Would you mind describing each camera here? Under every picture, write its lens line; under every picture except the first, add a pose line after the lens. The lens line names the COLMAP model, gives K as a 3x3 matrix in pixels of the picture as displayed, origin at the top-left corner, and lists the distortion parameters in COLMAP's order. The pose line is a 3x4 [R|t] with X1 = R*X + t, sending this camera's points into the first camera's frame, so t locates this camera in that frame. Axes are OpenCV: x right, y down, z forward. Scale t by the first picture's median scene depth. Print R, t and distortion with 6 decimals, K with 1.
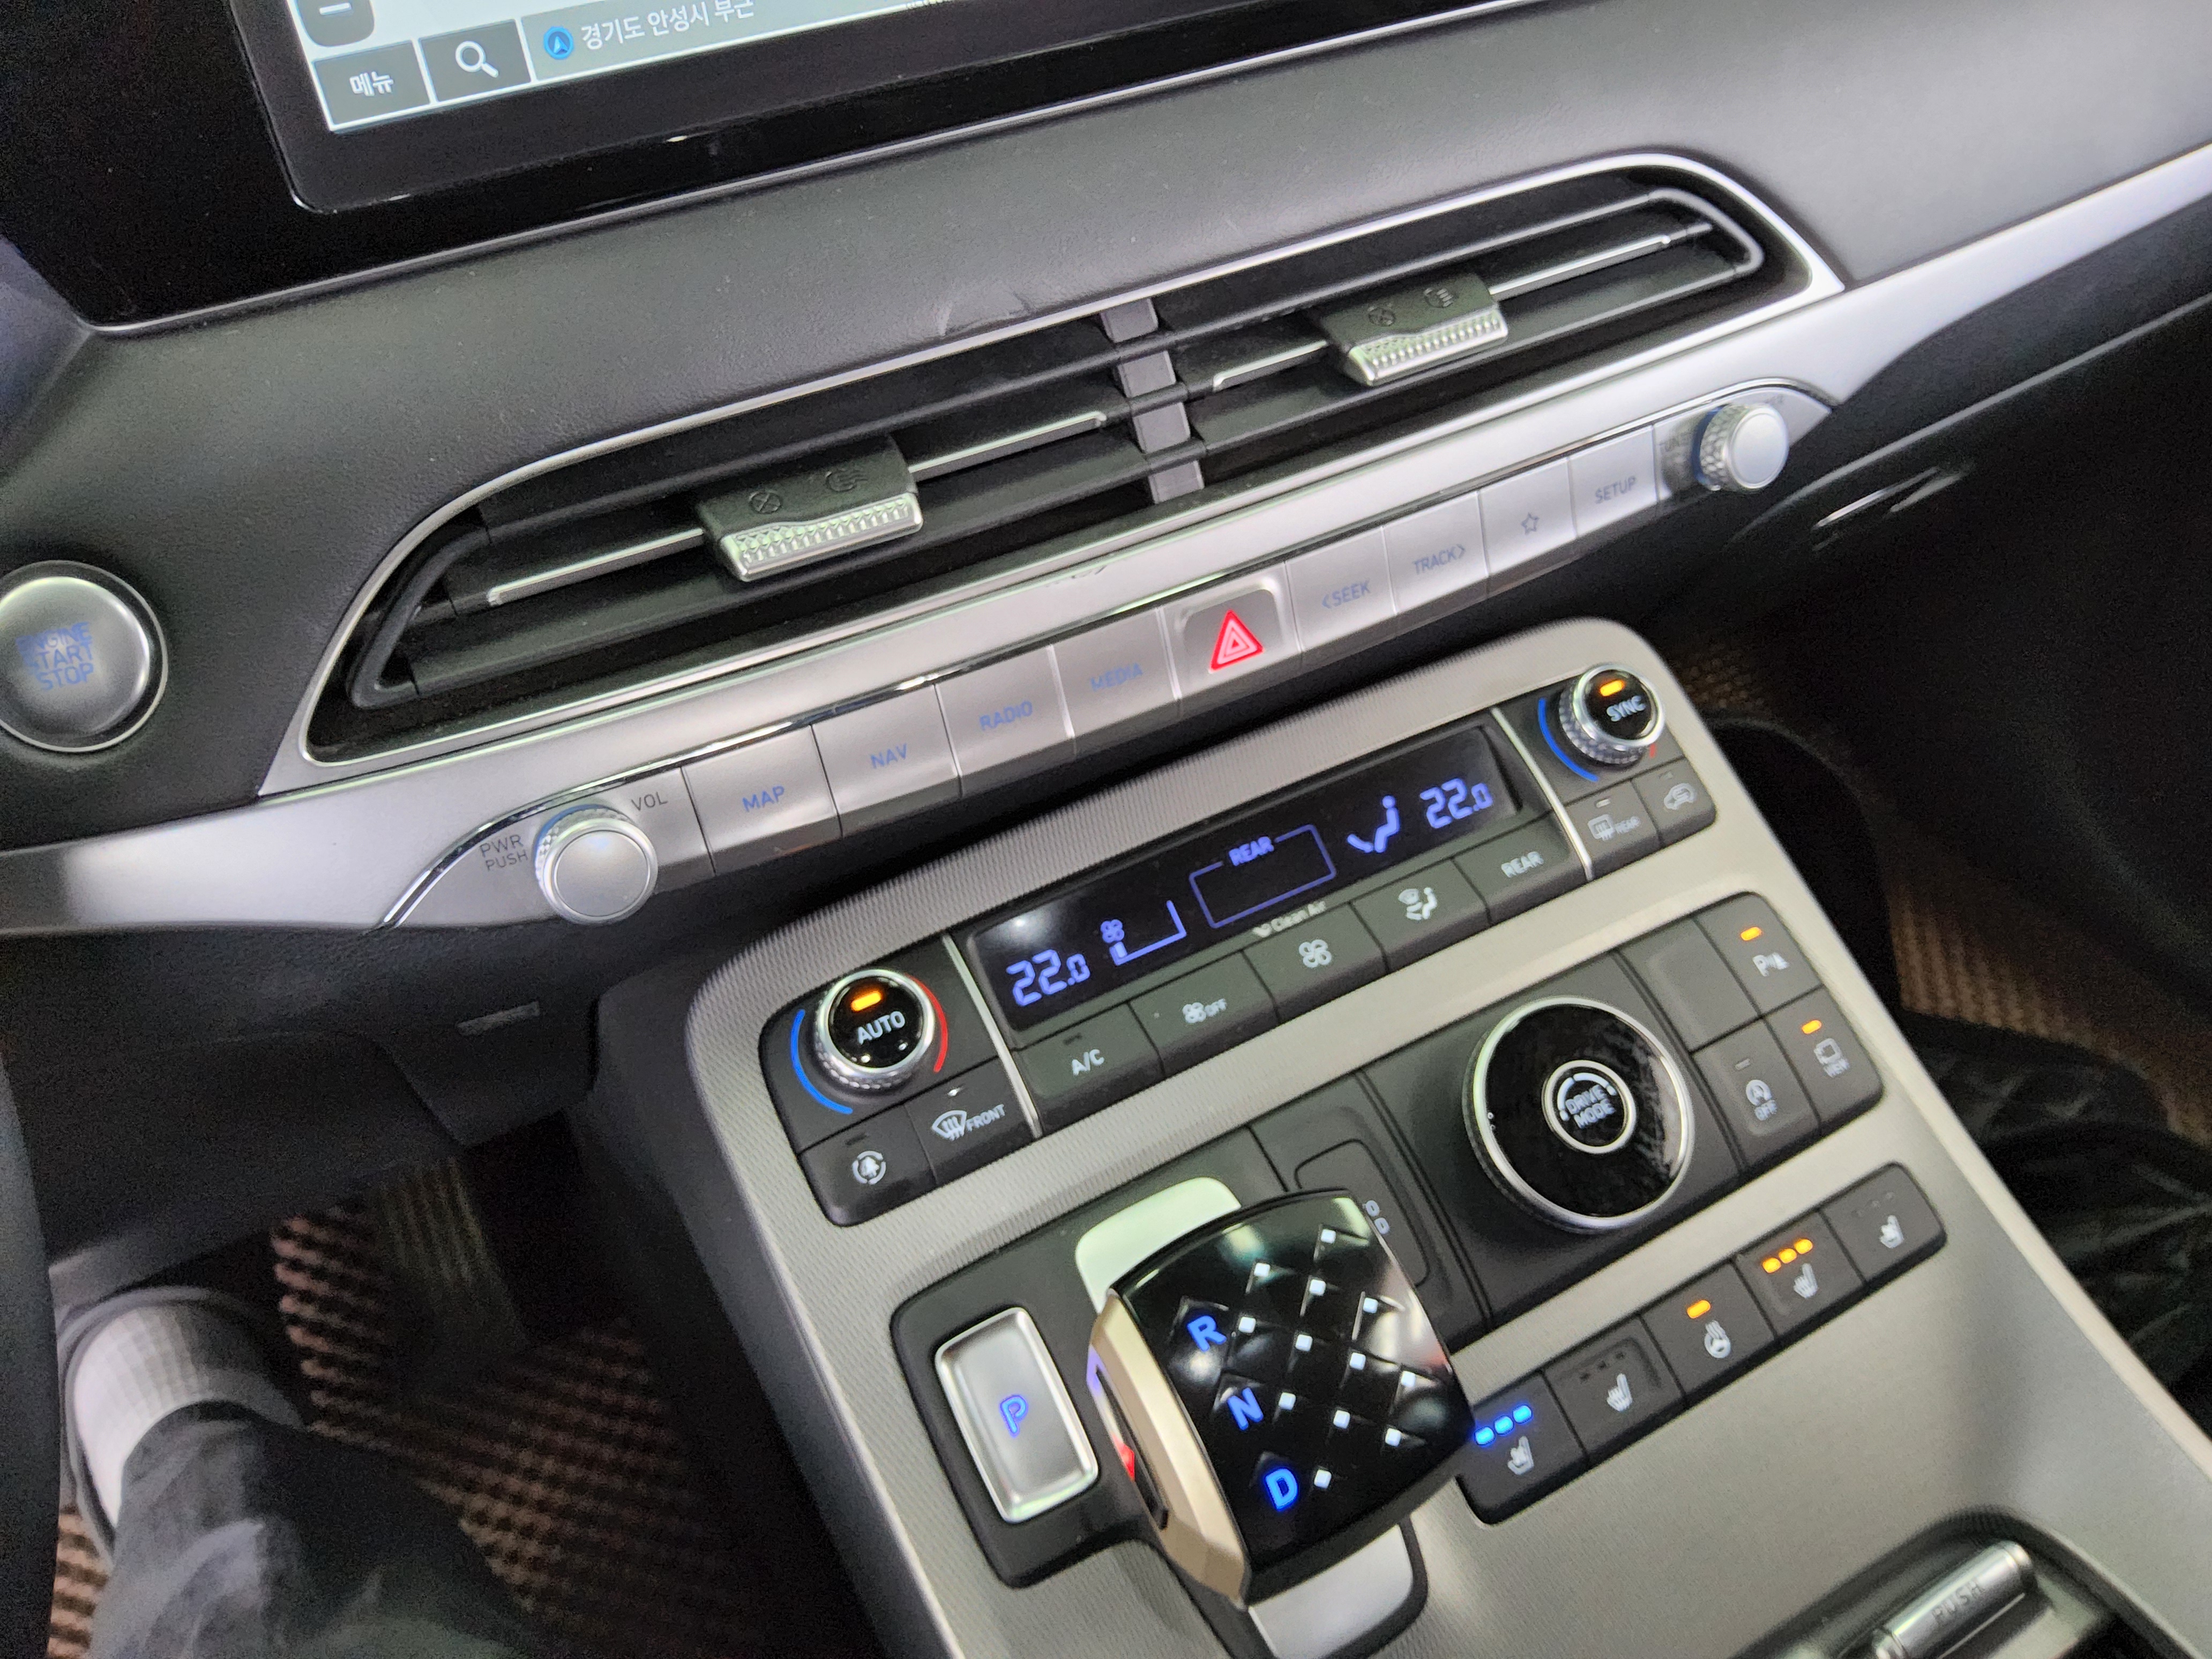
lens RADIAL K [[1637.1, 0, 1095.6], [0, 1637.1, 829.5], [0, 0, 1]] dist [0.114101, -0.210499]
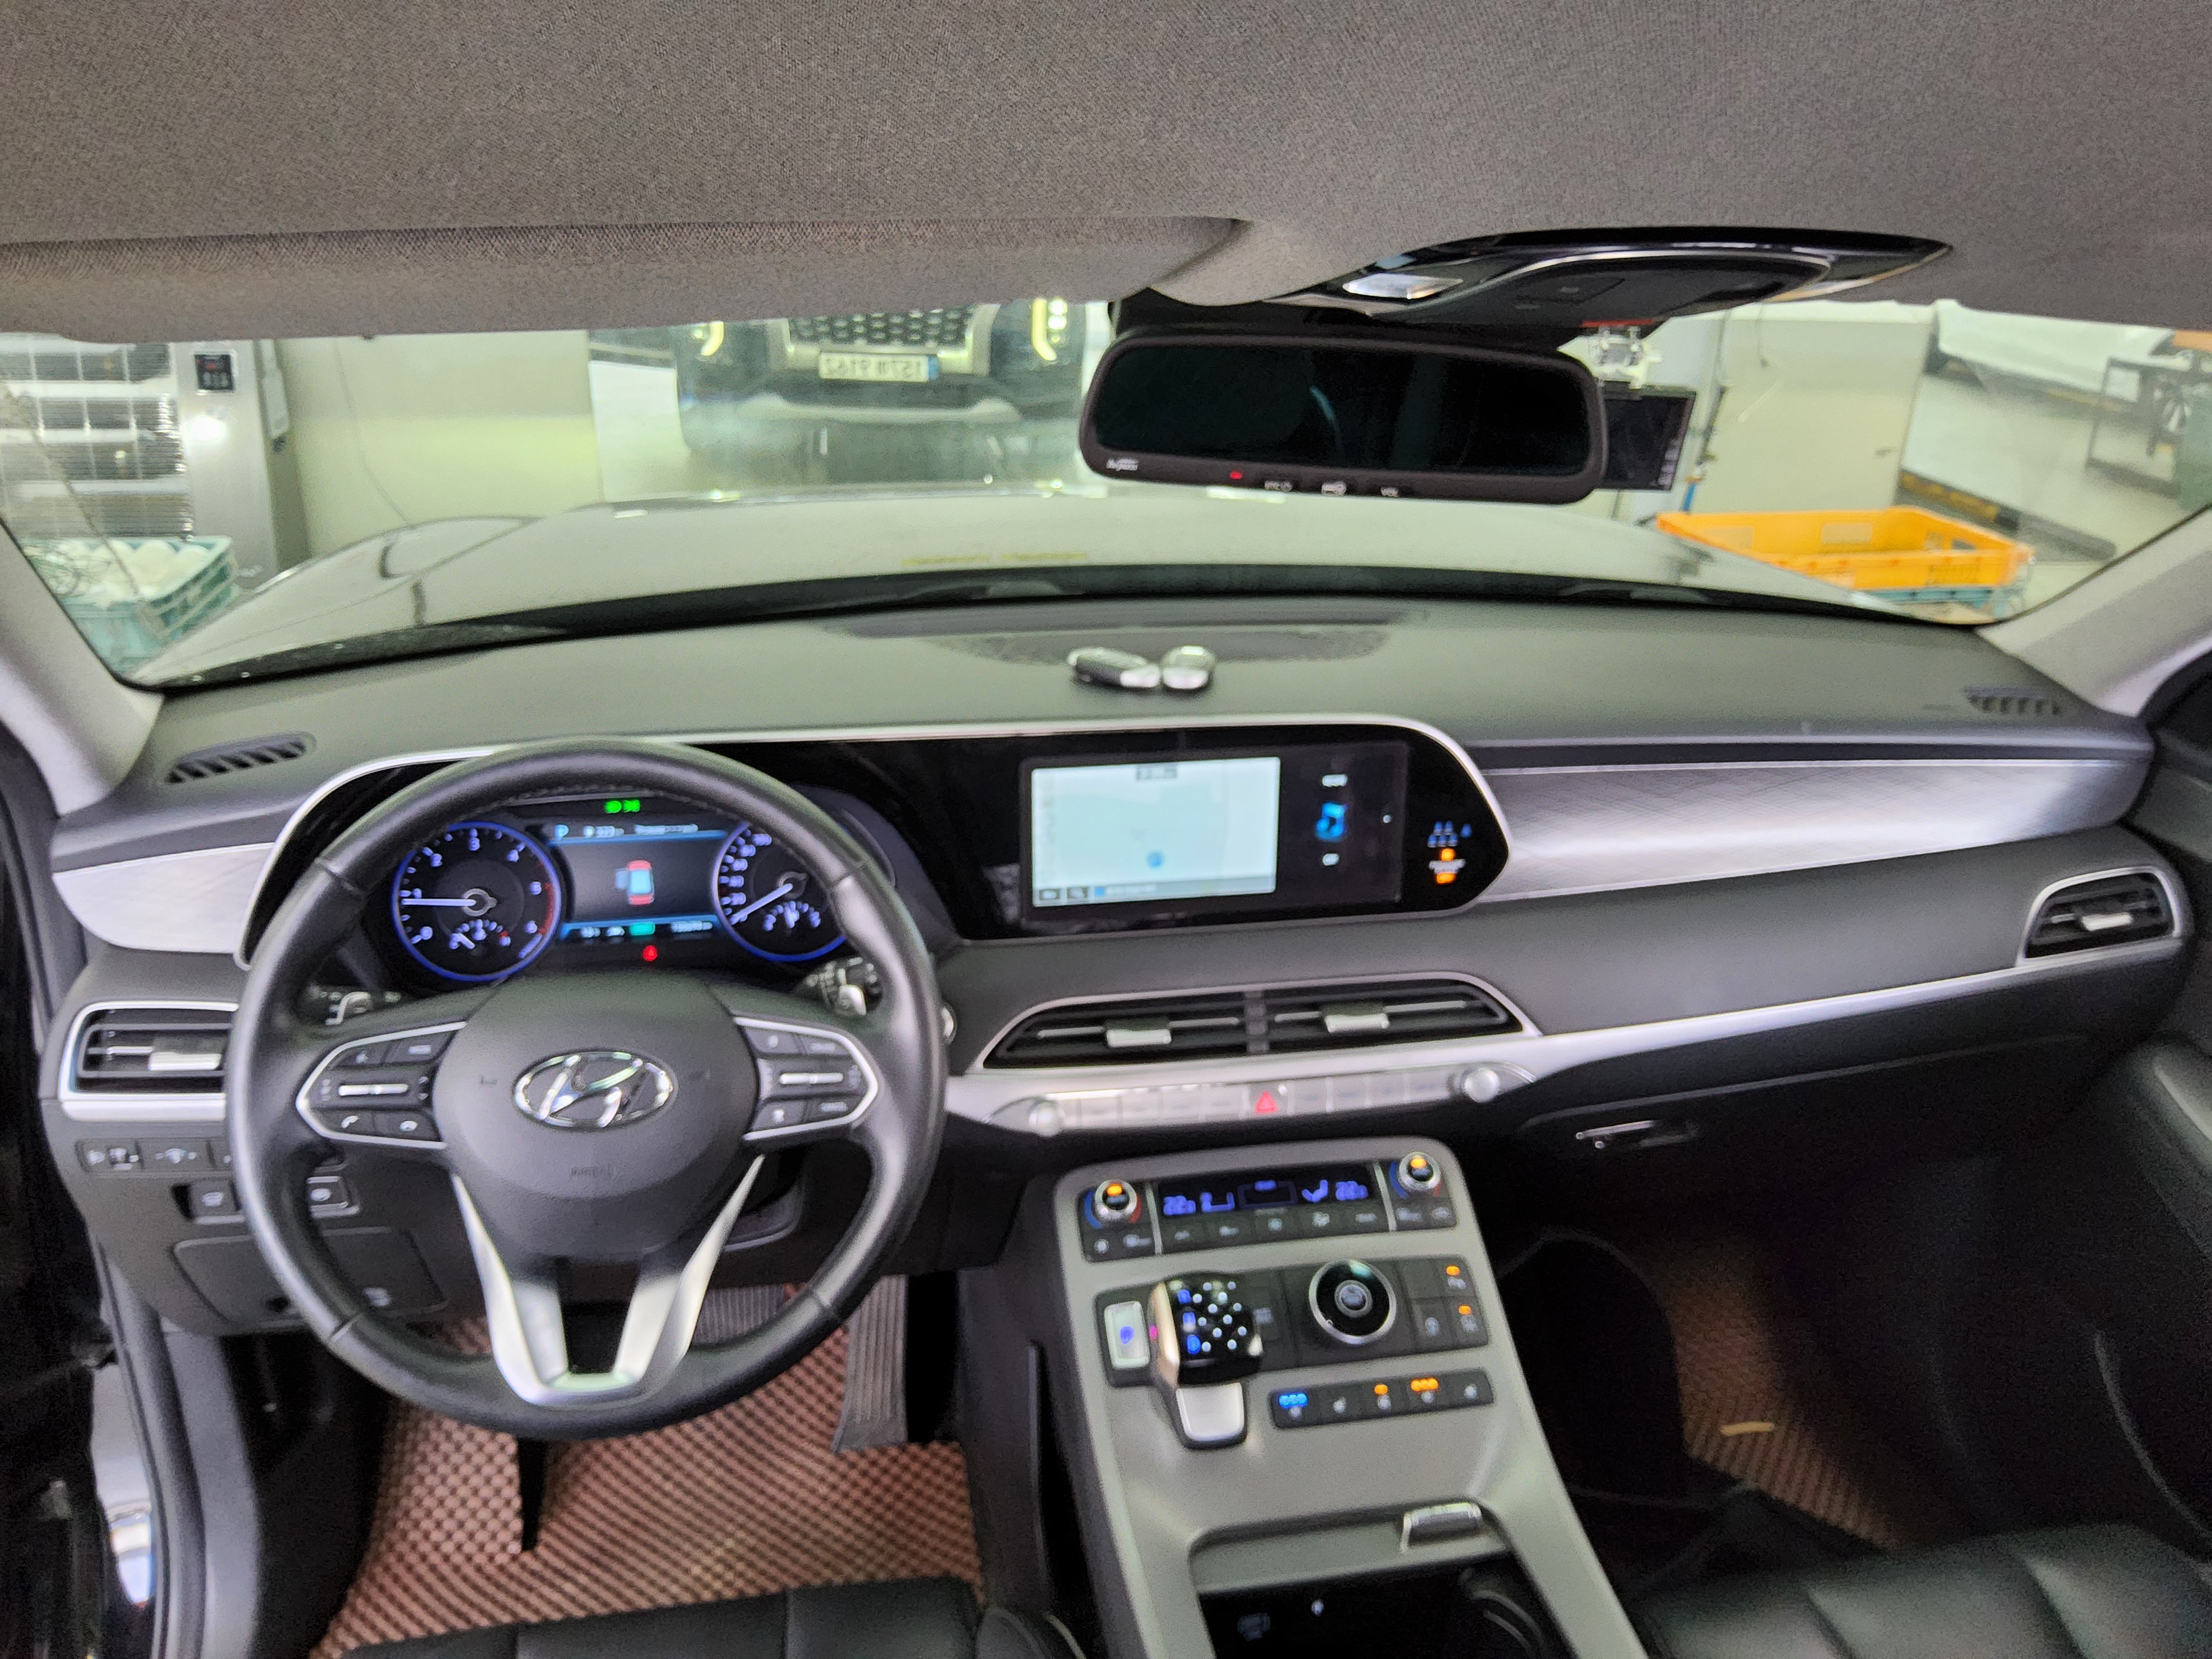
lens RADIAL K [[1637.1, 0, 1095.6], [0, 1637.1, 829.5], [0, 0, 1]] dist [0.114101, -0.210499]
pose [[0.945167, 0.185101, -0.269068, 0.491119], [-0.259641, 0.925641, -0.275272, 0.315304], [0.198107, 0.330039, 0.922945, -1.909633]]
